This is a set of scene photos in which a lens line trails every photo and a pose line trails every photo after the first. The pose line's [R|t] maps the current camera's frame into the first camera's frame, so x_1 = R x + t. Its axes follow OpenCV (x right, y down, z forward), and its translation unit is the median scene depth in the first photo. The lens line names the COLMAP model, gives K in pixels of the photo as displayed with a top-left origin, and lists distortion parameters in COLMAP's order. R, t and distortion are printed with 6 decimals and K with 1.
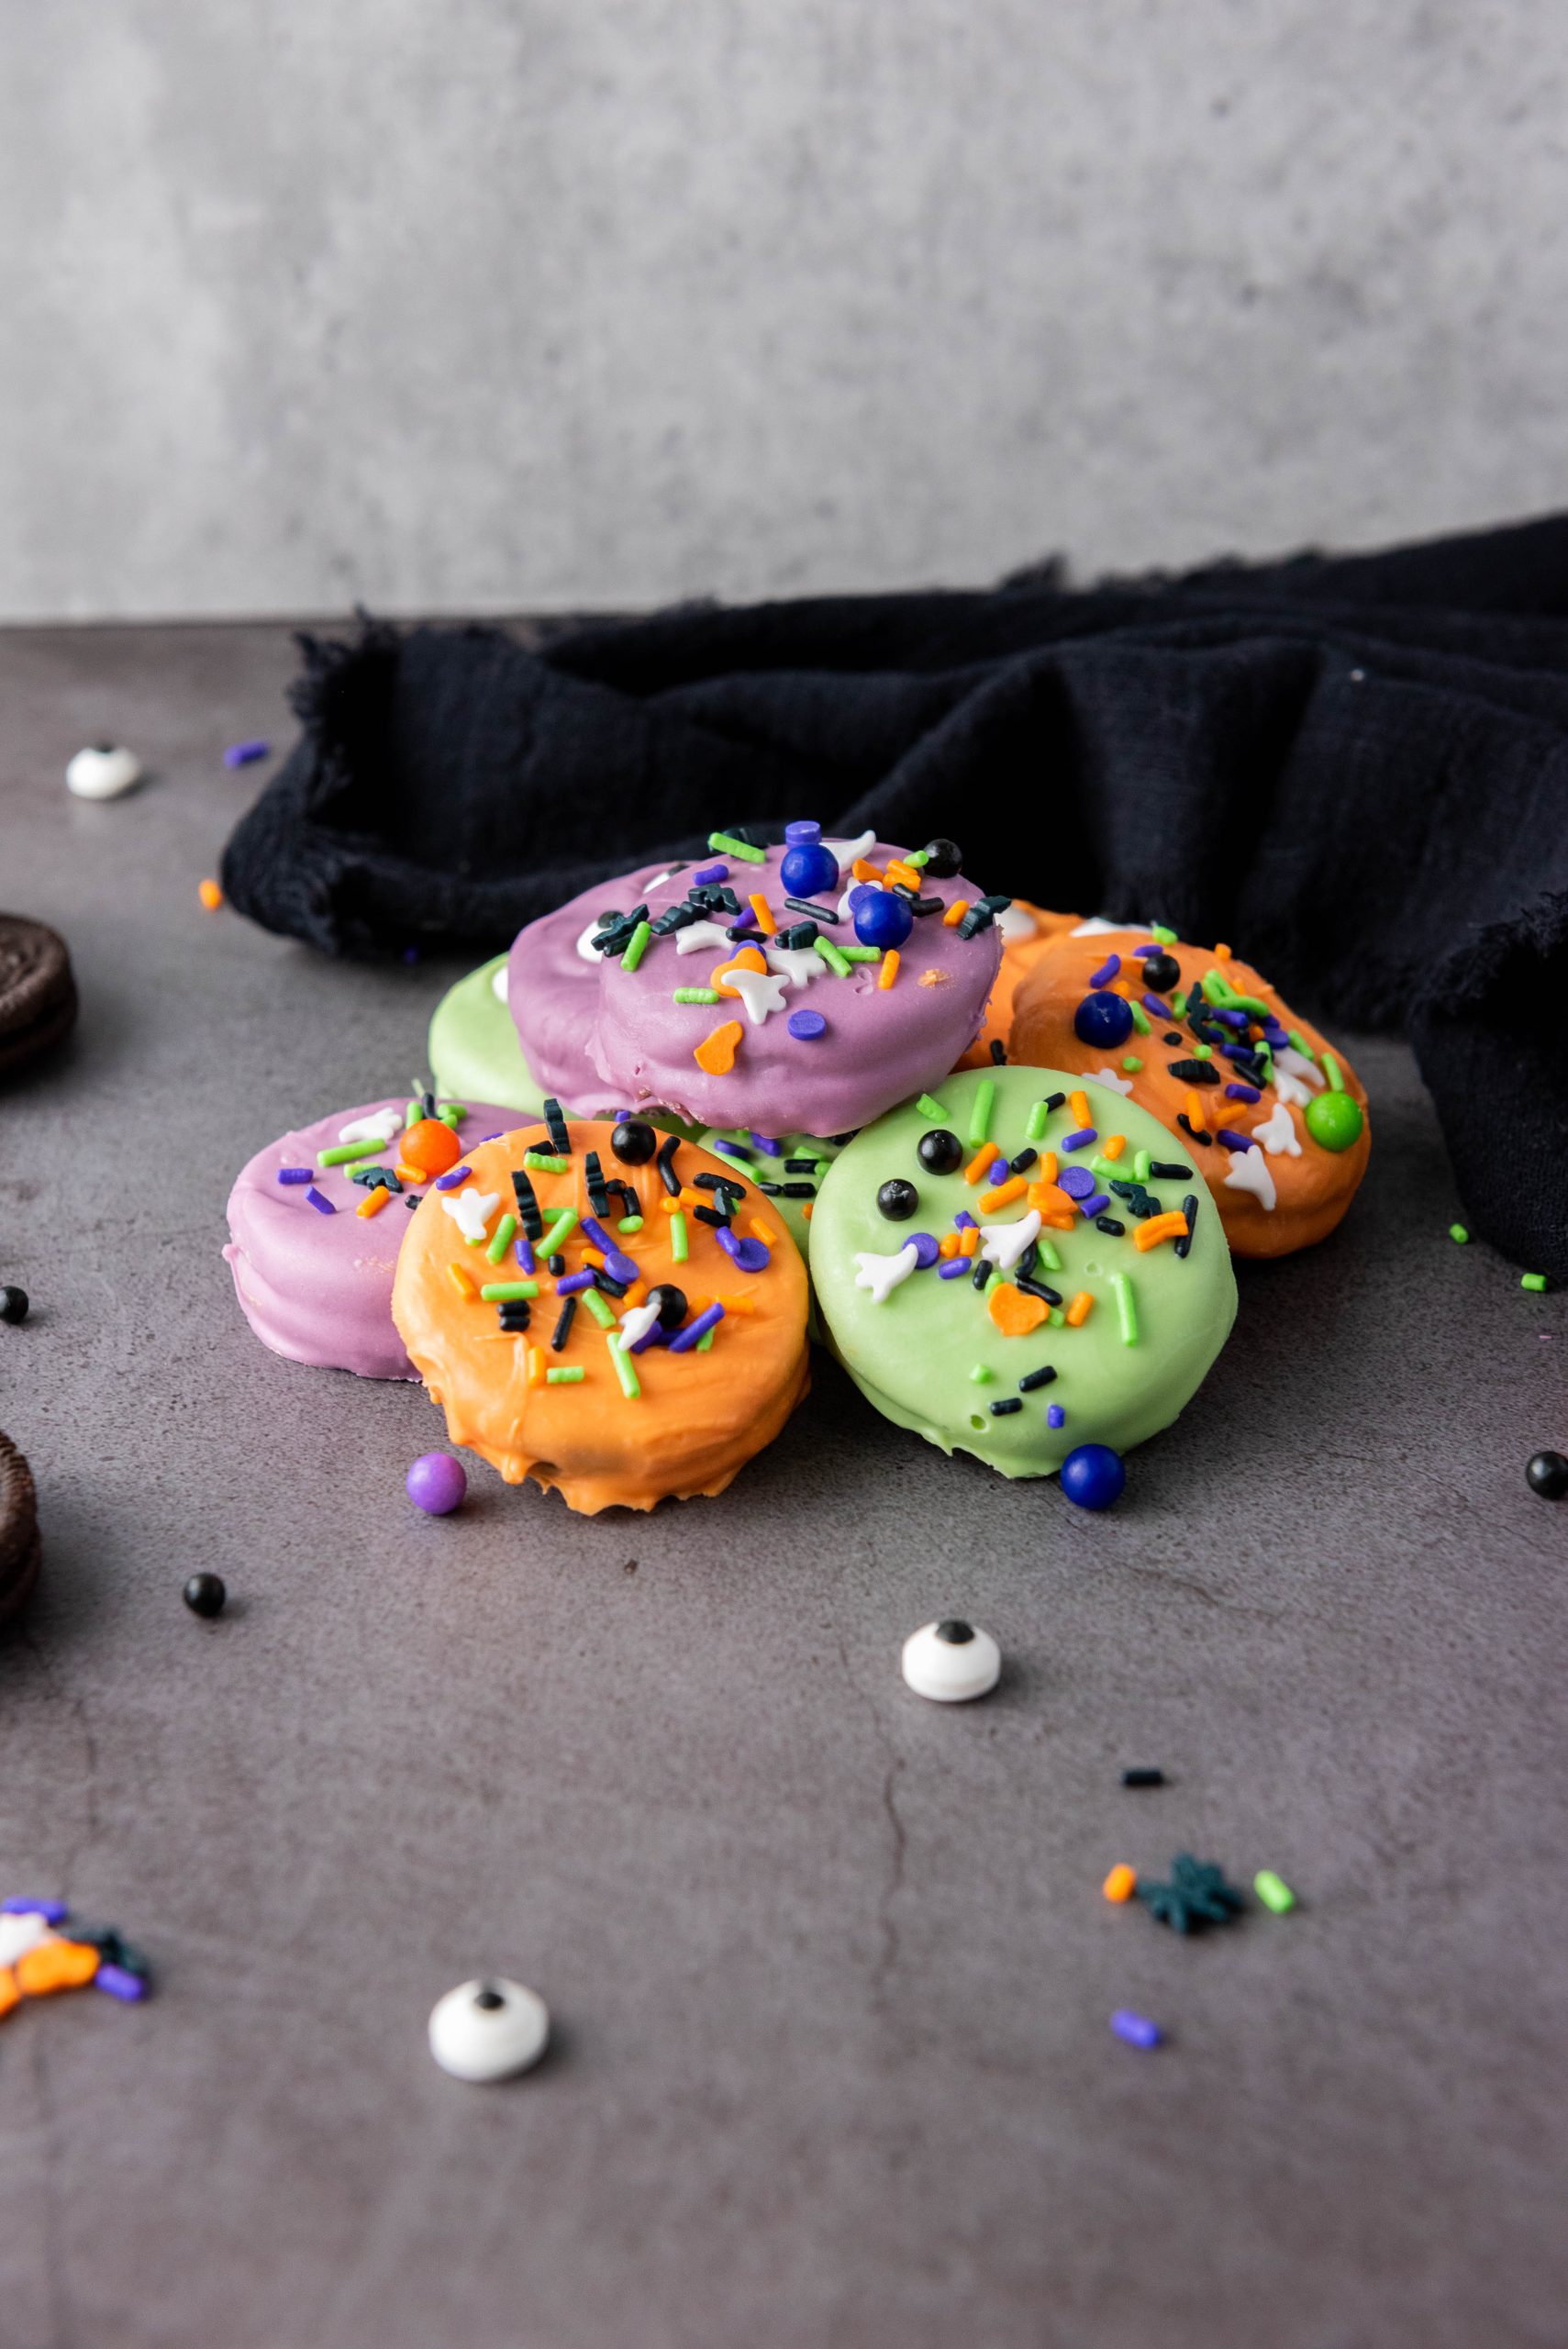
lens RADIAL K [[3892.1, 0, 784.0], [0, 3892.1, 1174.5], [0, 0, 1]] dist [-0.017416, 0.060124]
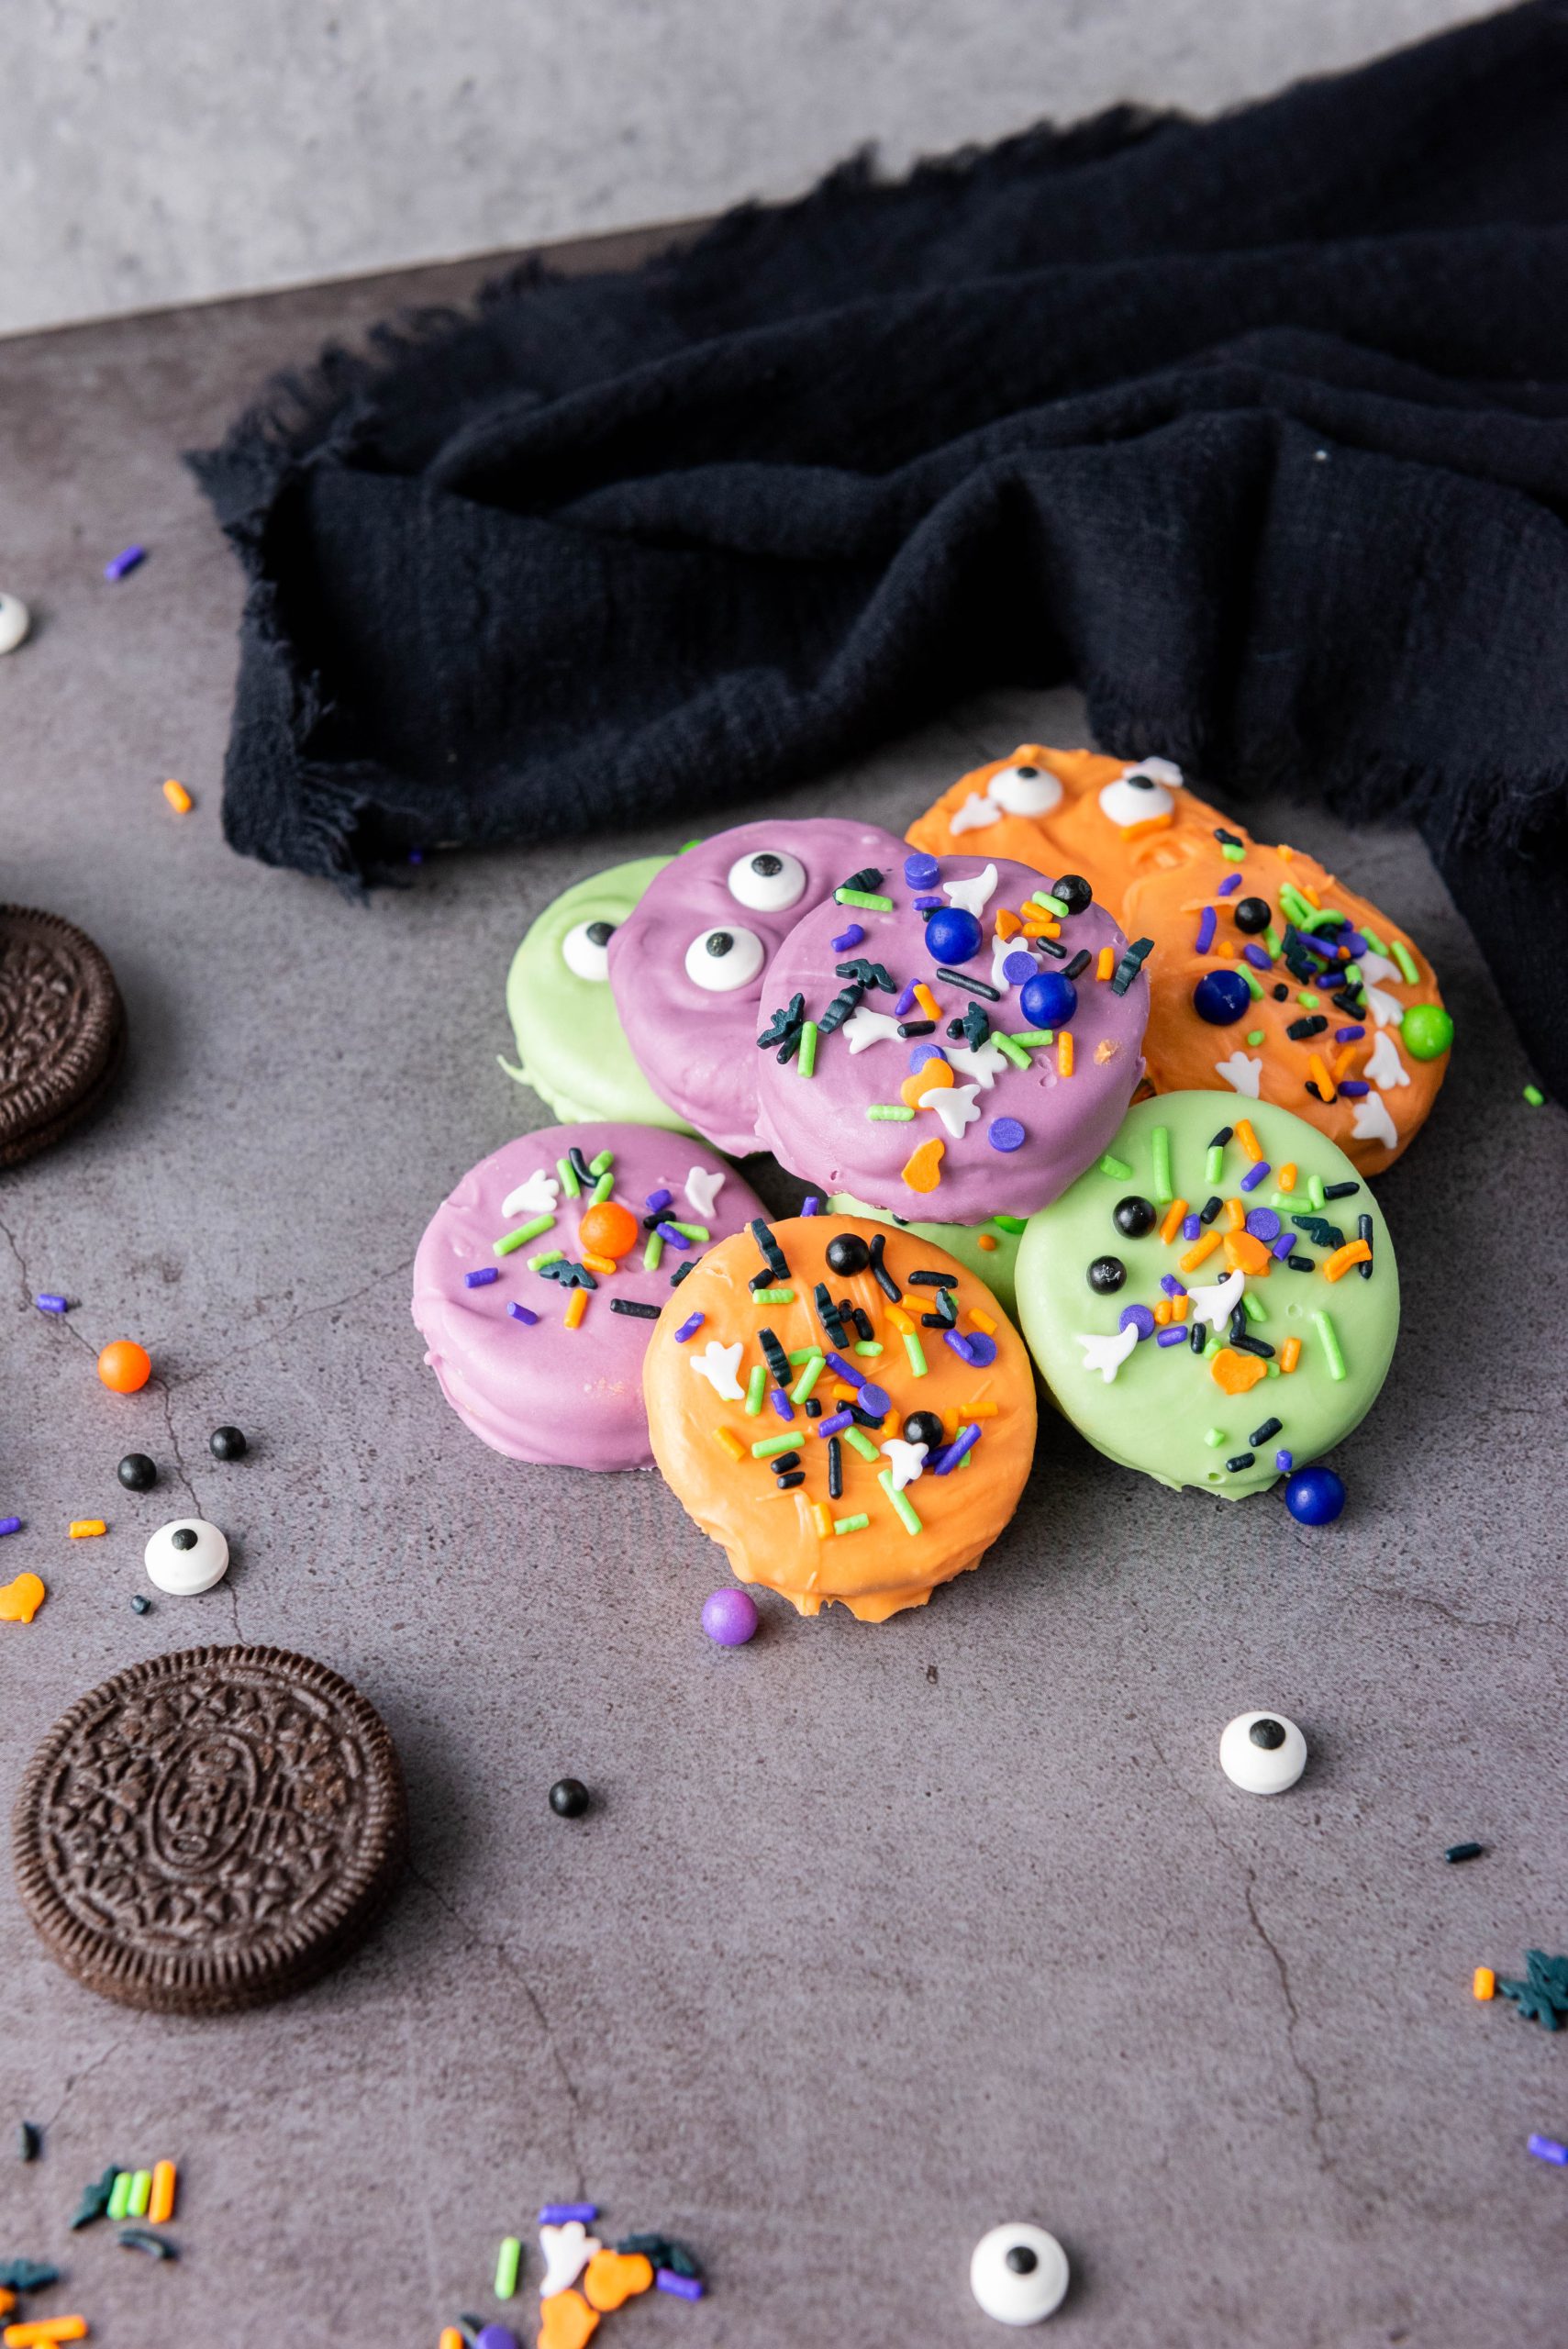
lens RADIAL K [[3892.1, 0, 784.0], [0, 3892.1, 1174.5], [0, 0, 1]] dist [-0.017416, 0.060124]
pose [[0.972644, -0.179933, 0.146925, -0.208830], [0.117126, 0.926062, 0.358734, -0.412996], [-0.200610, -0.331712, 0.921804, 0.050192]]
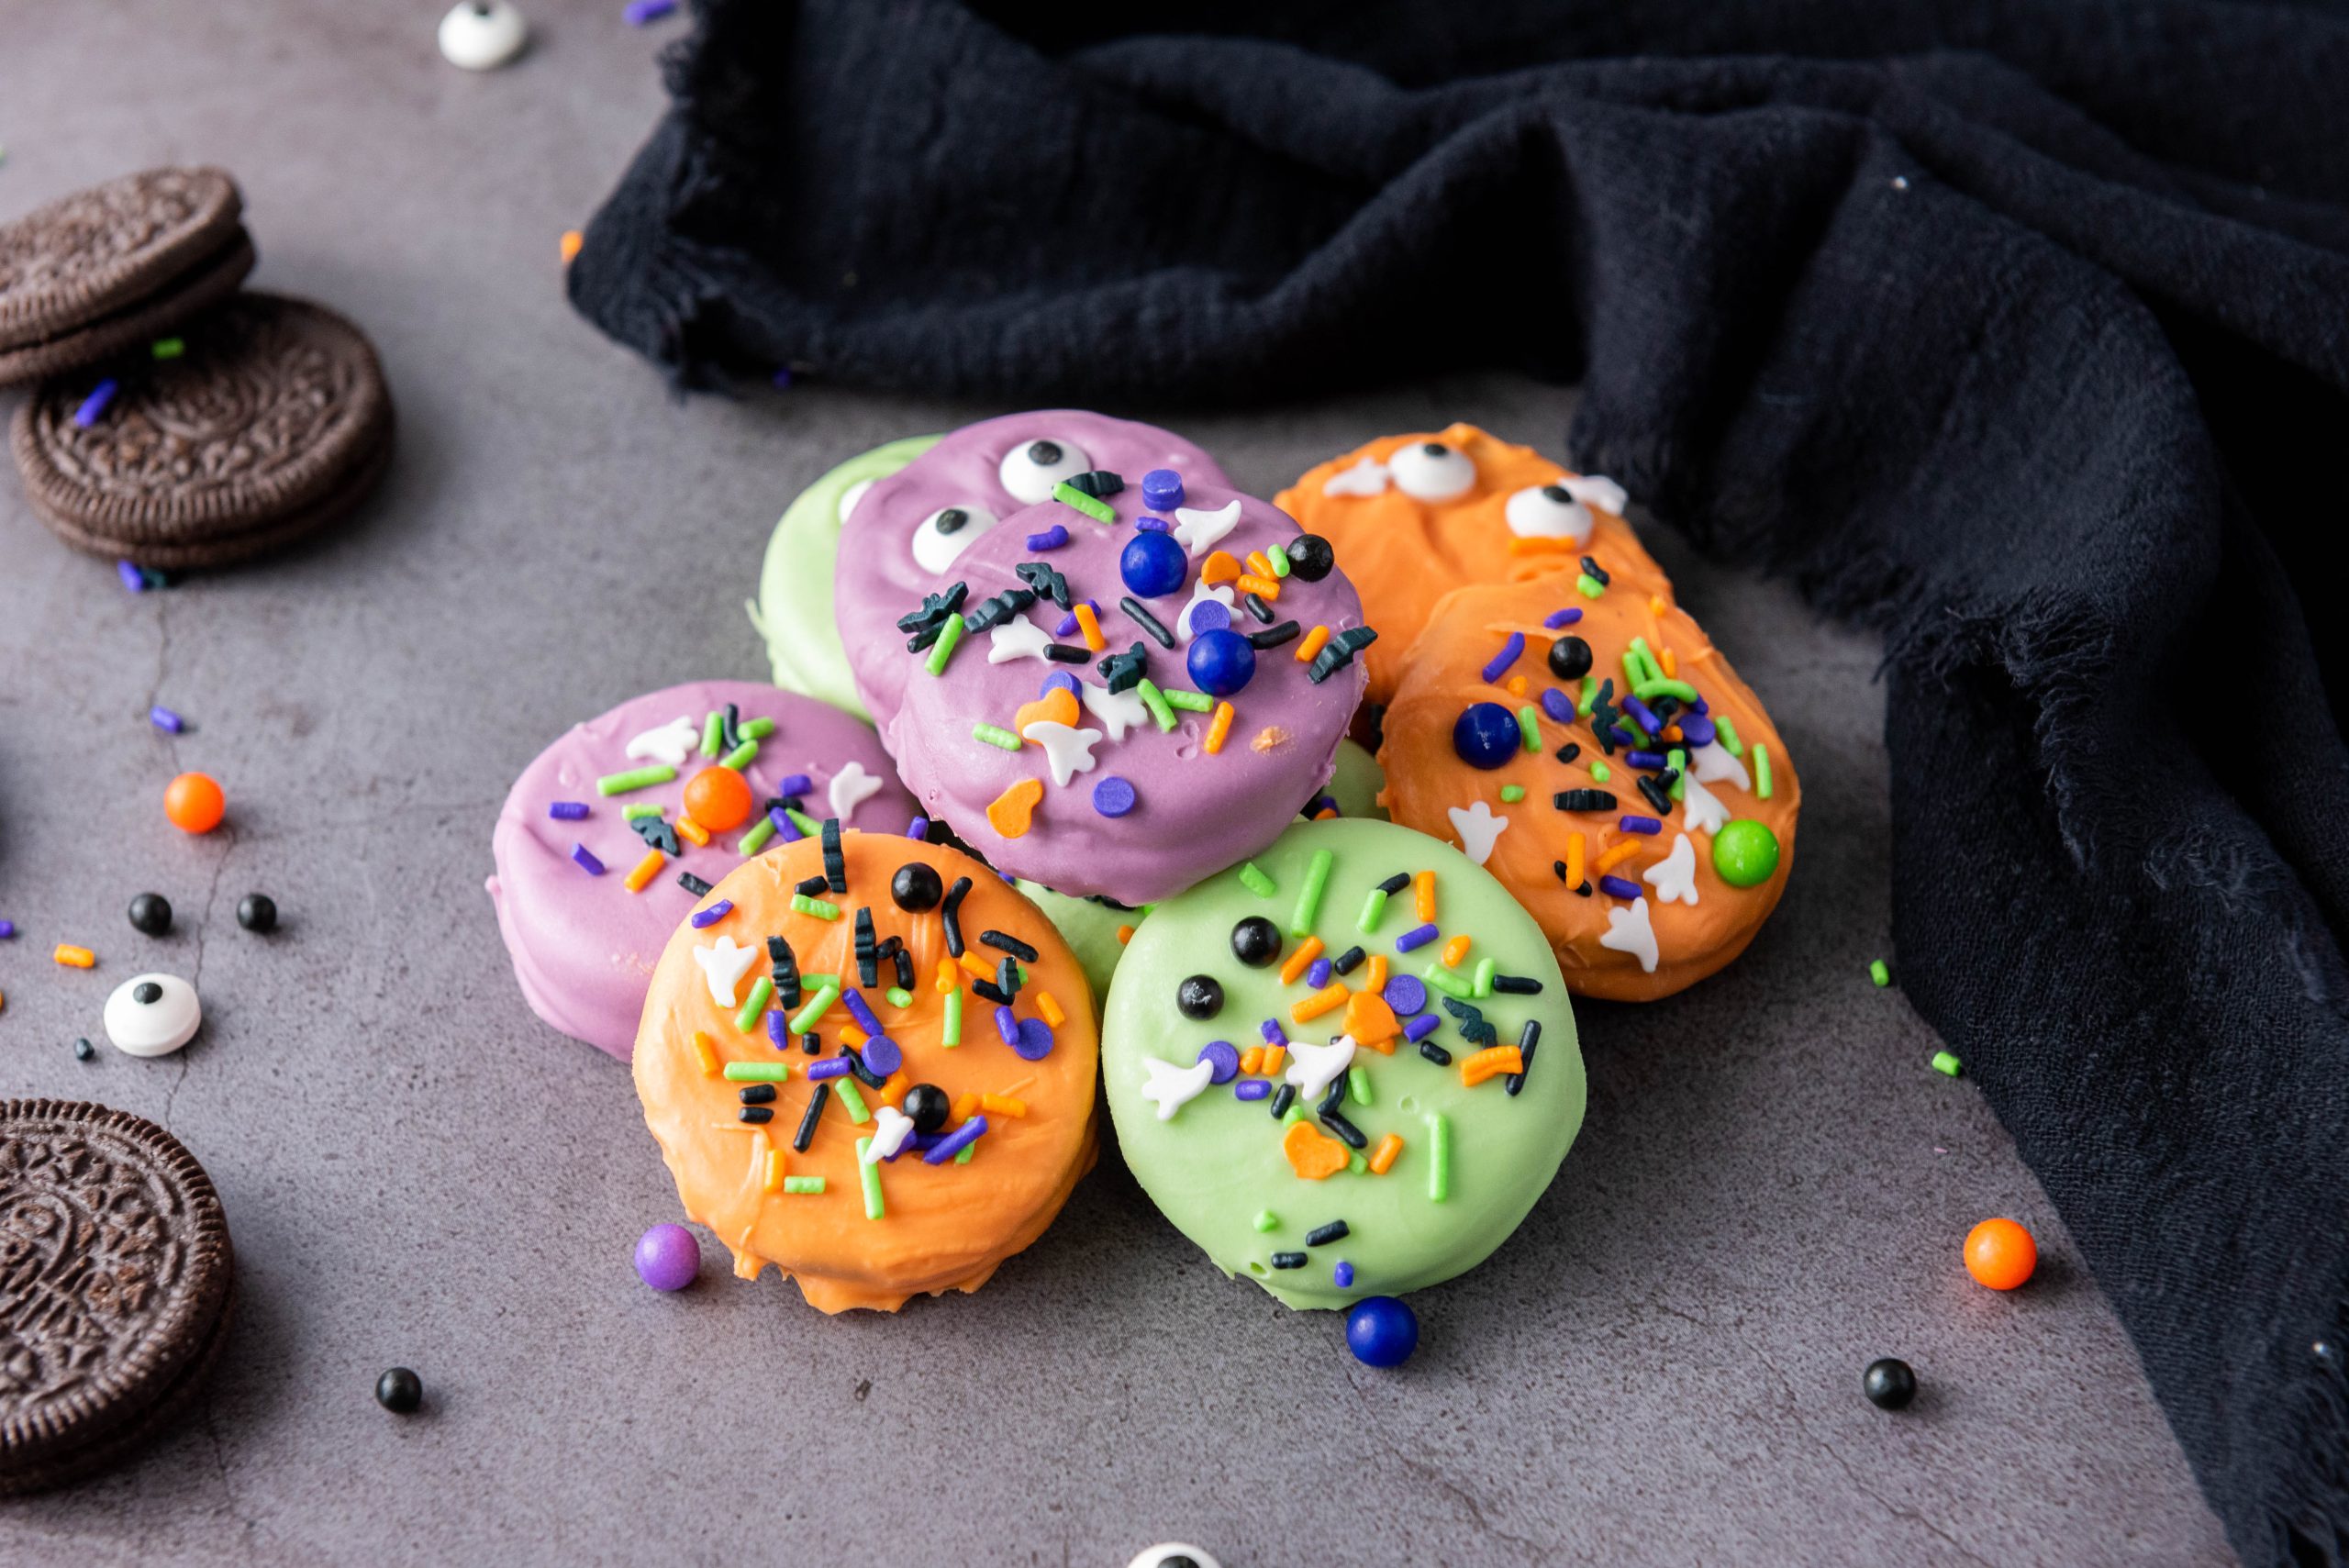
lens RADIAL K [[4236.3, 0, 1174.5], [0, 4236.3, 784.0], [0, 0, 1]] dist [-0.027418, -0.022916]
pose [[0.991939, 0.102052, -0.075120, 0.091706], [-0.074941, 0.950467, 0.301655, -0.333474], [0.102184, -0.293594, 0.950453, 0.096844]]
